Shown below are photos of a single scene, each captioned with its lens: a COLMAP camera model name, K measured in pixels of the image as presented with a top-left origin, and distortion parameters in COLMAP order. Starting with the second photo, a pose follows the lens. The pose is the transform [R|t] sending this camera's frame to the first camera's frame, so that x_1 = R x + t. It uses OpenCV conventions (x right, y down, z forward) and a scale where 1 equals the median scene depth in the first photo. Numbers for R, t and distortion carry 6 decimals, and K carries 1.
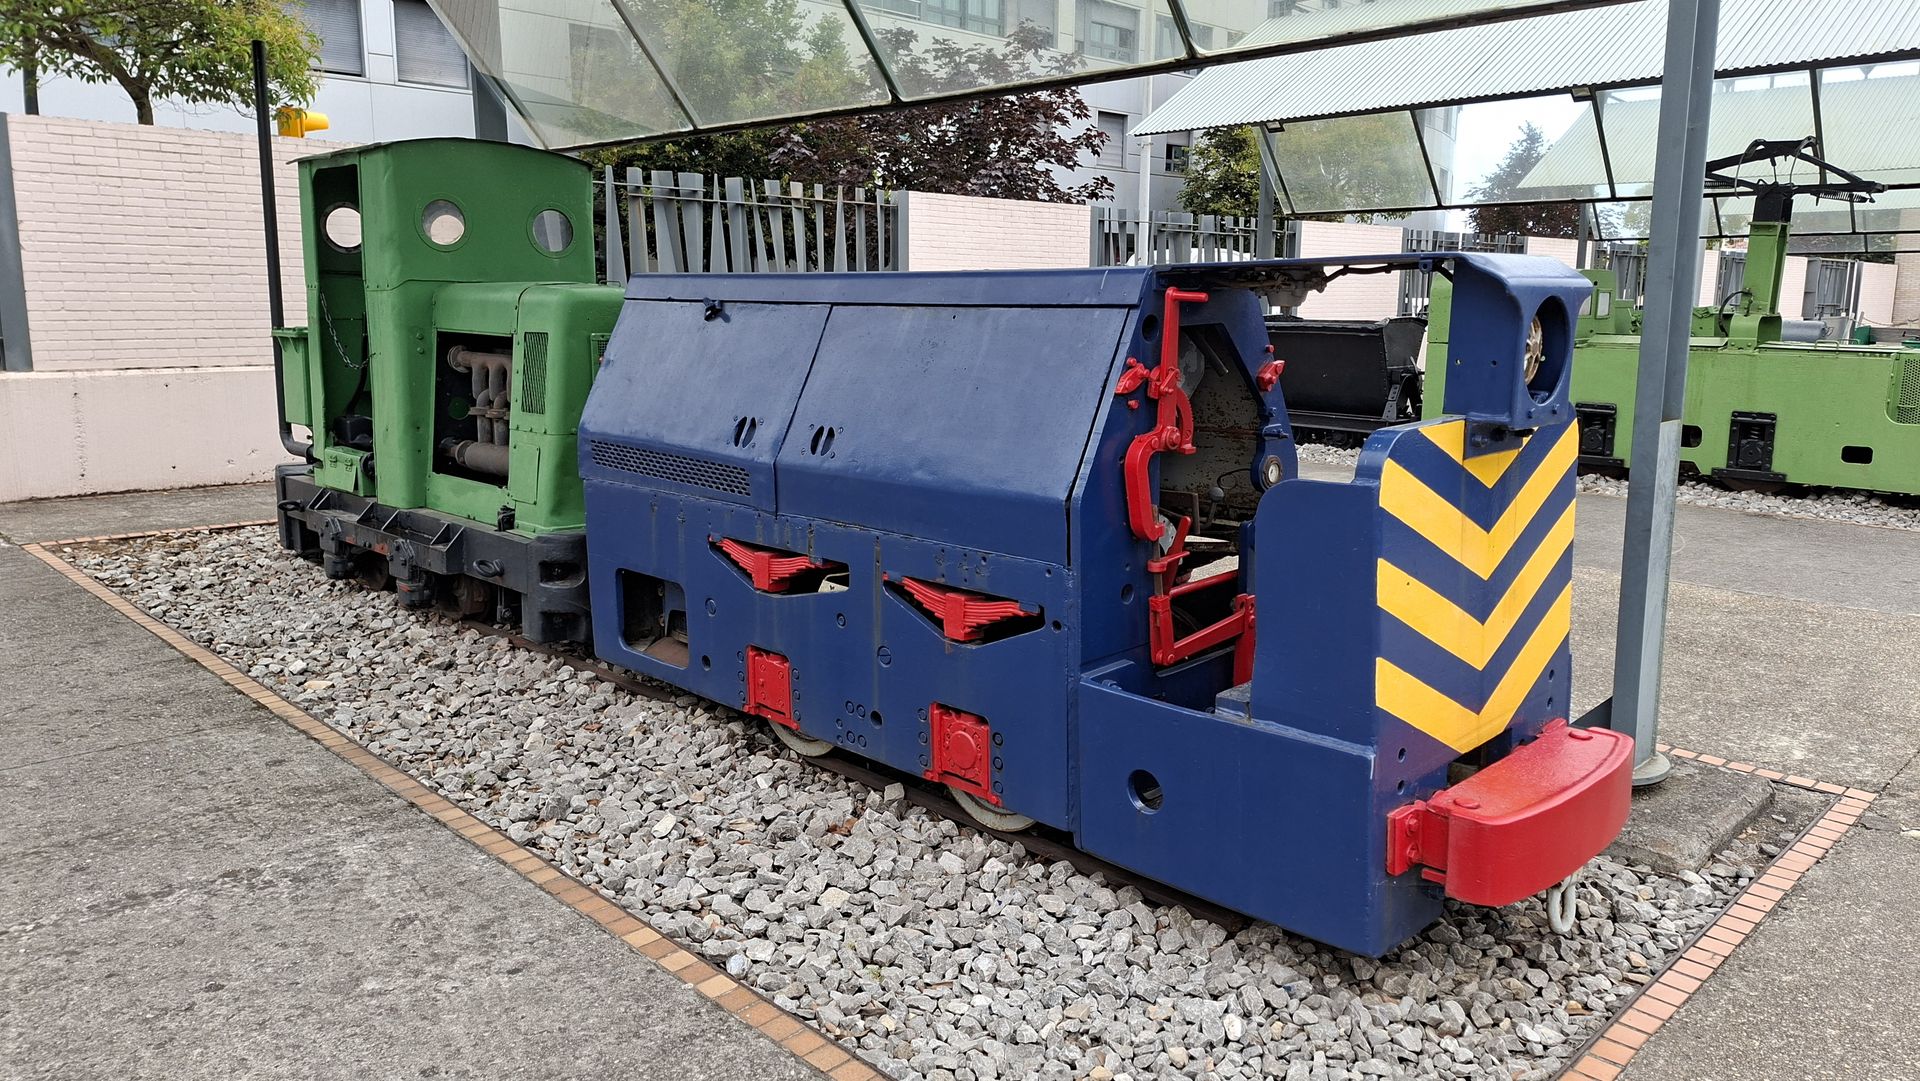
lens RADIAL K [[1328.9, 0, 962.4], [0, 1328.9, 525.6], [0, 0, 1]] dist [0.058313, -0.055332]
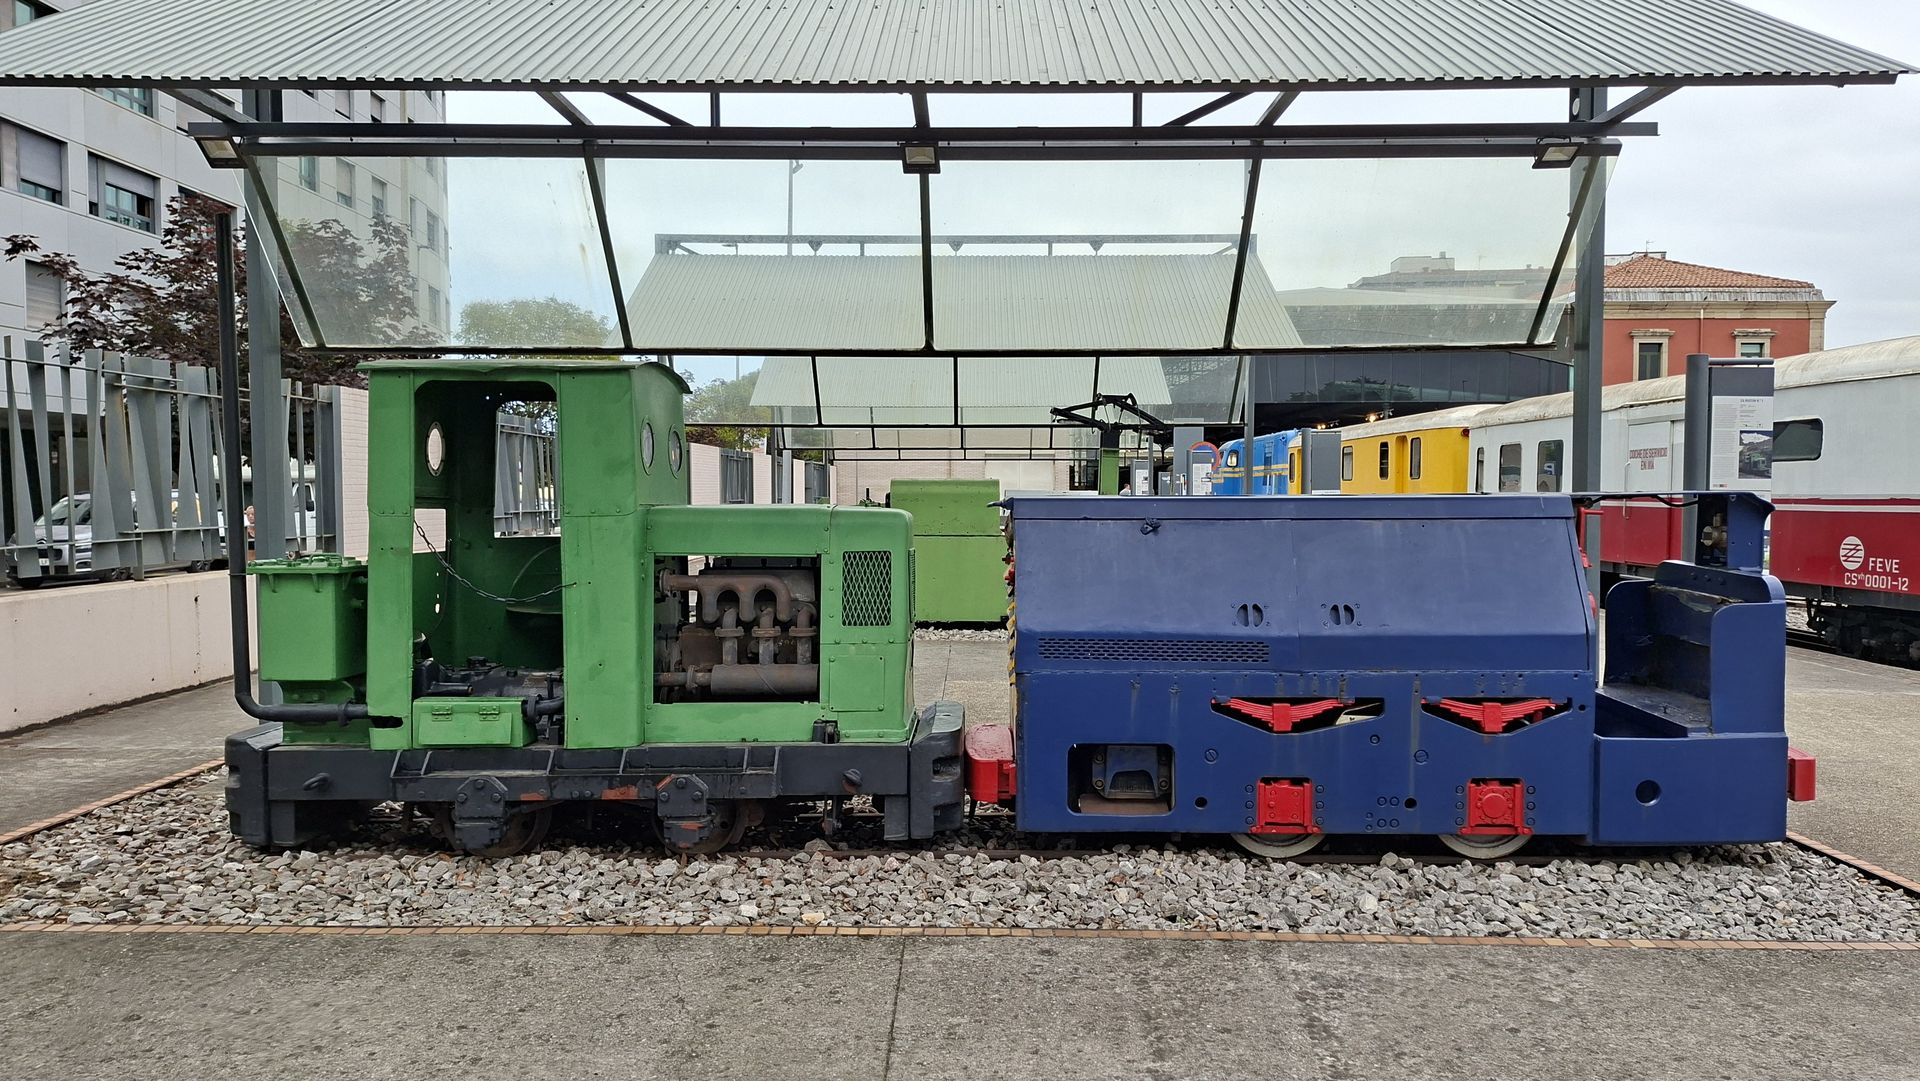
lens RADIAL K [[1328.9, 0, 951.2], [0, 1328.9, 539.4], [0, 0, 1]] dist [0.058313, -0.055332]
pose [[0.701189, -0.032180, 0.712249, -1.370628], [0.124368, 0.989186, -0.077744, -0.082540], [-0.702045, 0.143095, 0.697608, 0.284727]]
